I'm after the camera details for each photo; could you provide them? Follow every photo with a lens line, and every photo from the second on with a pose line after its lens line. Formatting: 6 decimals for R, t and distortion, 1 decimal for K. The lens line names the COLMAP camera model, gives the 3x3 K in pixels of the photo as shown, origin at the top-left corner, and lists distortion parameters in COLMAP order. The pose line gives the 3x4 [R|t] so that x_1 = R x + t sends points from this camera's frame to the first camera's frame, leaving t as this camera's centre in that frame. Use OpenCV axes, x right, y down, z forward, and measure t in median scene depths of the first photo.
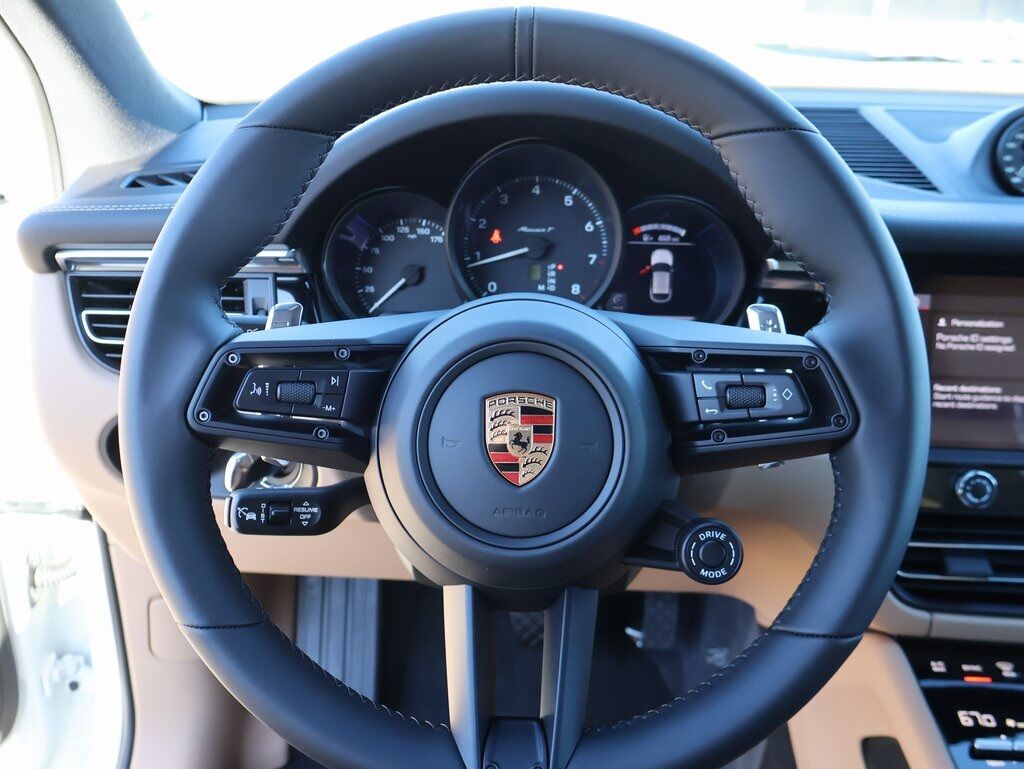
lens RADIAL K [[905.5, 0, 512.0], [0, 905.5, 384.5], [0, 0, 1]] dist [-0.004691, -0.001339]
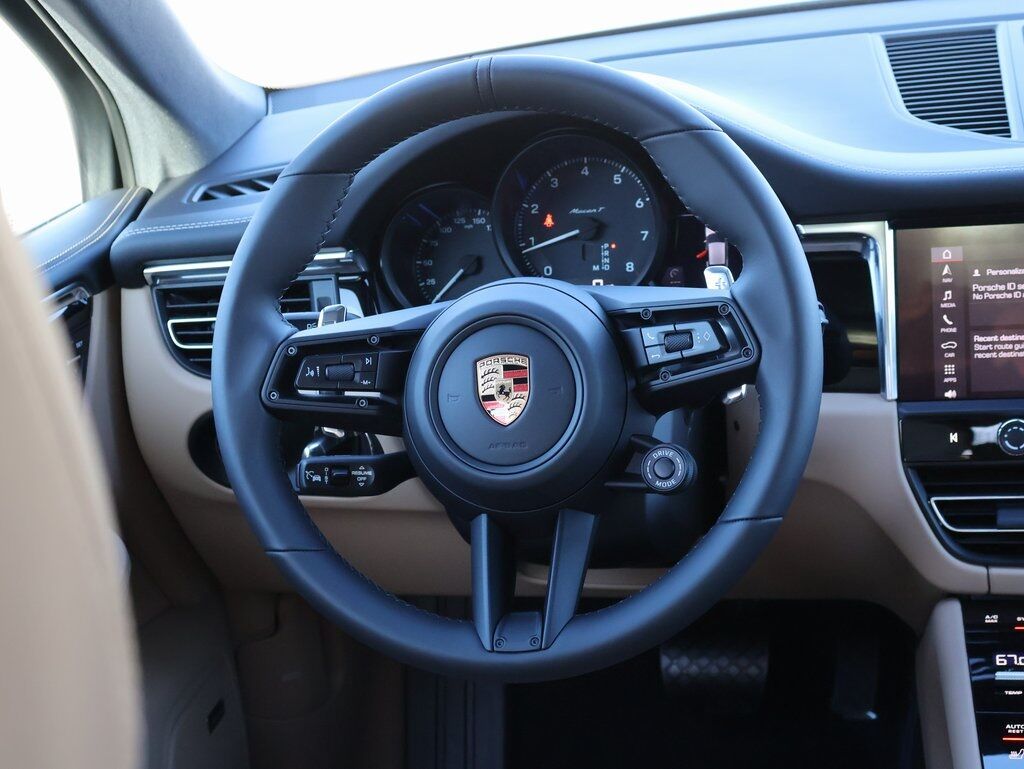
lens RADIAL K [[1633.6, 0, 512.0], [0, 1633.6, 384.5], [0, 0, 1]] dist [0.124367, 0.027699]
pose [[0.977910, -0.059539, -0.200365, 0.324797], [0.052648, 0.997830, -0.039550, 0.096539], [0.202285, 0.028127, 0.978923, -0.858375]]
